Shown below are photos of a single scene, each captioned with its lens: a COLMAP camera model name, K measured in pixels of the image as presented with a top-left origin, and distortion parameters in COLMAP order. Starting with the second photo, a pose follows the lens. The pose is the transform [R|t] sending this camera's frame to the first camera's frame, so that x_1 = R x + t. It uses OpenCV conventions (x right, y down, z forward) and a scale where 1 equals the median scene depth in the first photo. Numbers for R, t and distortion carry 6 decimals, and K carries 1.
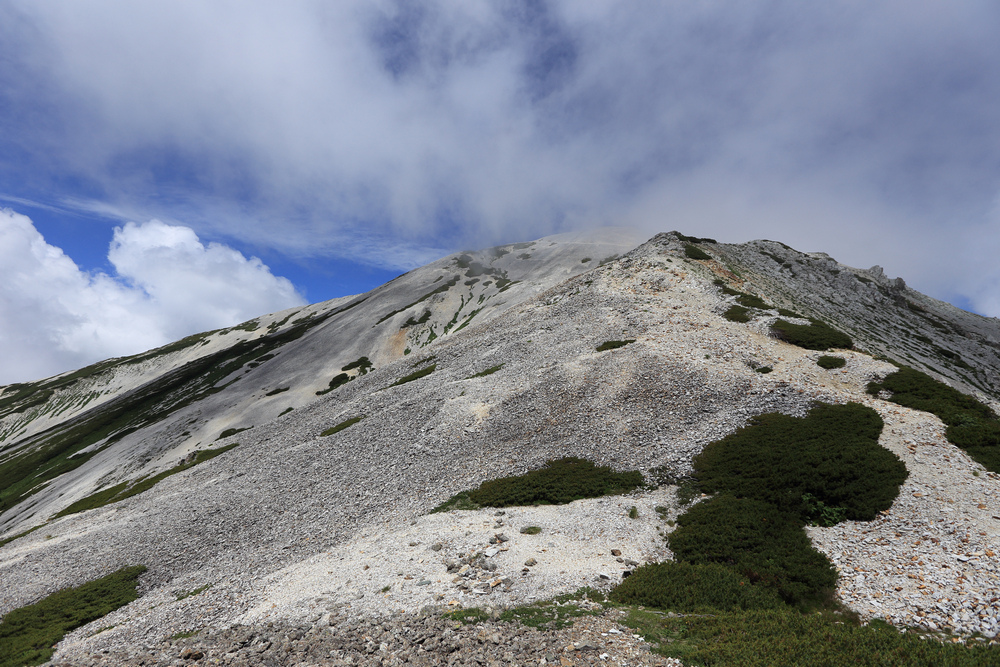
lens RADIAL K [[481.0, 0, 498.6], [0, 481.0, 333.9], [0, 0, 1]] dist [0.002950, 0.003665]
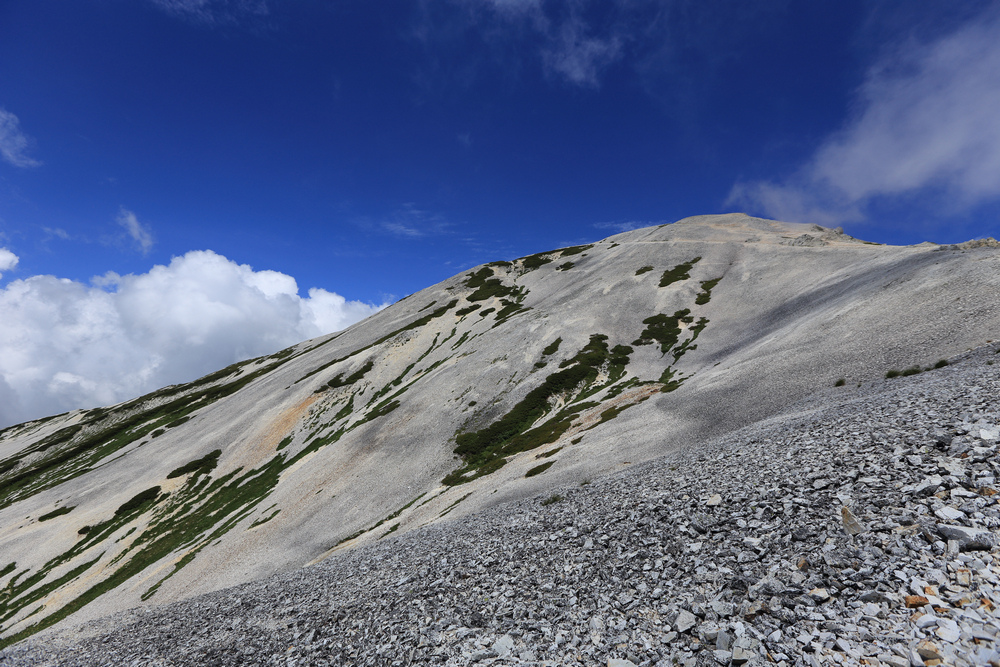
lens RADIAL K [[481.0, 0, 498.7], [0, 481.0, 332.9], [0, 0, 1]] dist [0.002950, 0.003665]
pose [[0.960665, -0.005253, -0.277661, 0.189724], [0.003132, 0.999962, -0.008081, -0.076357], [0.277693, 0.006893, 0.960645, 0.392448]]
